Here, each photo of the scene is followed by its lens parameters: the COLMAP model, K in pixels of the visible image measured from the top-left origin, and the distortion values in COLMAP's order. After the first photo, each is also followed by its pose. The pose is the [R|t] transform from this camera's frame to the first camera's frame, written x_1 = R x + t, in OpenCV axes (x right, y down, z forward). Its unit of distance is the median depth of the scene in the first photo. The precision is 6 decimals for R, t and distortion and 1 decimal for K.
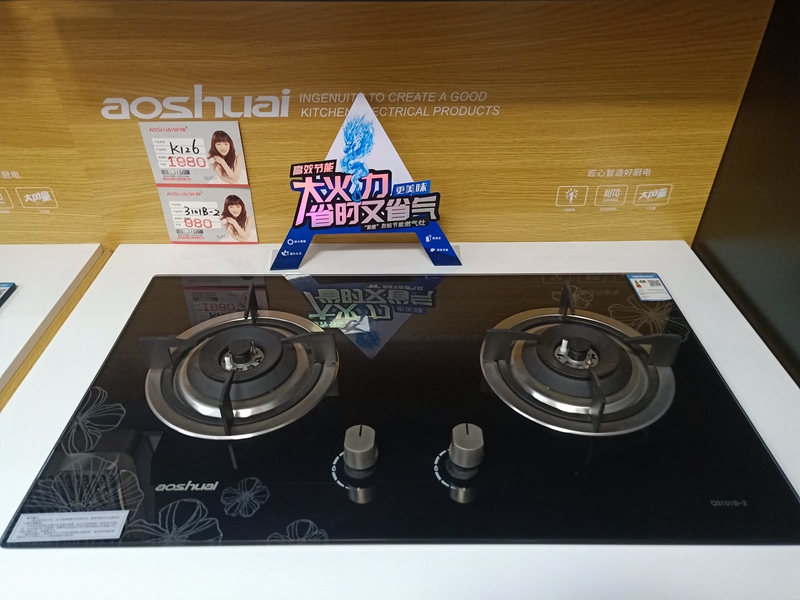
lens RADIAL K [[595.2, 0, 402.2], [0, 595.2, 289.8], [0, 0, 1]] dist [0.045238, -0.027227]
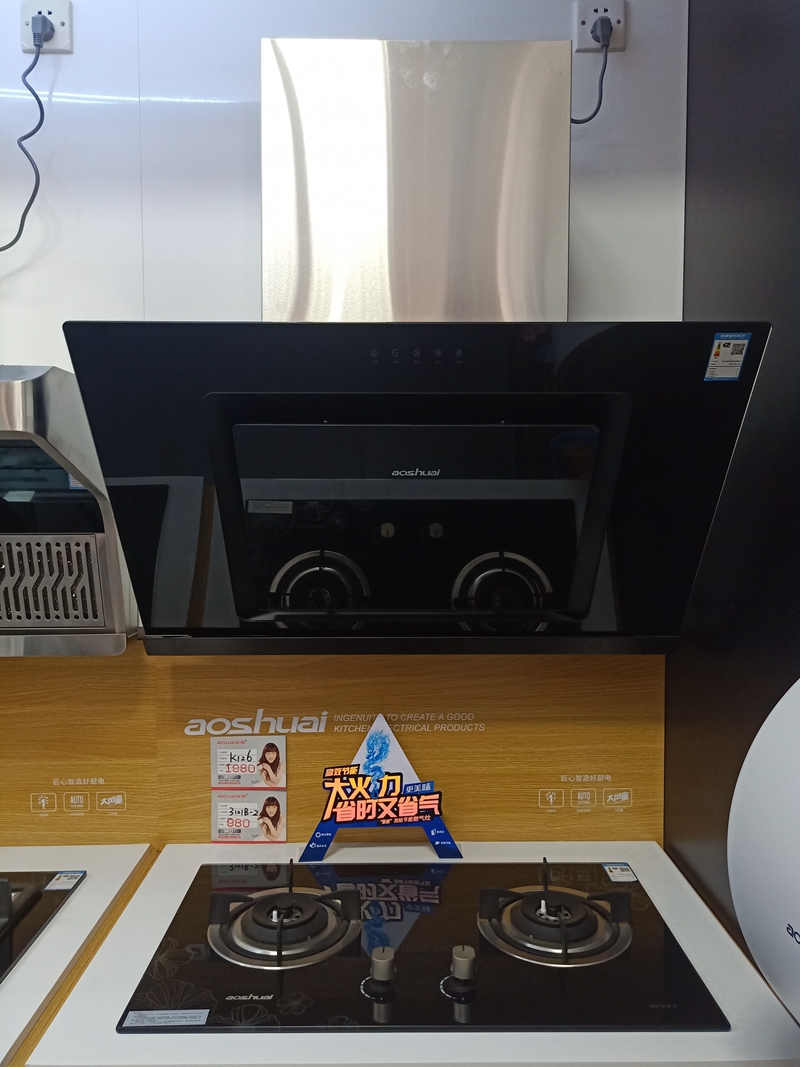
lens RADIAL K [[793.8, 0, 390.0], [0, 793.8, 551.7], [0, 0, 1]] dist [0.045238, -0.027227]
pose [[0.999862, -0.003047, -0.016327, -0.016007], [-0.006102, 0.846887, -0.531738, 0.305283], [0.015447, 0.531765, 0.846751, -0.692055]]
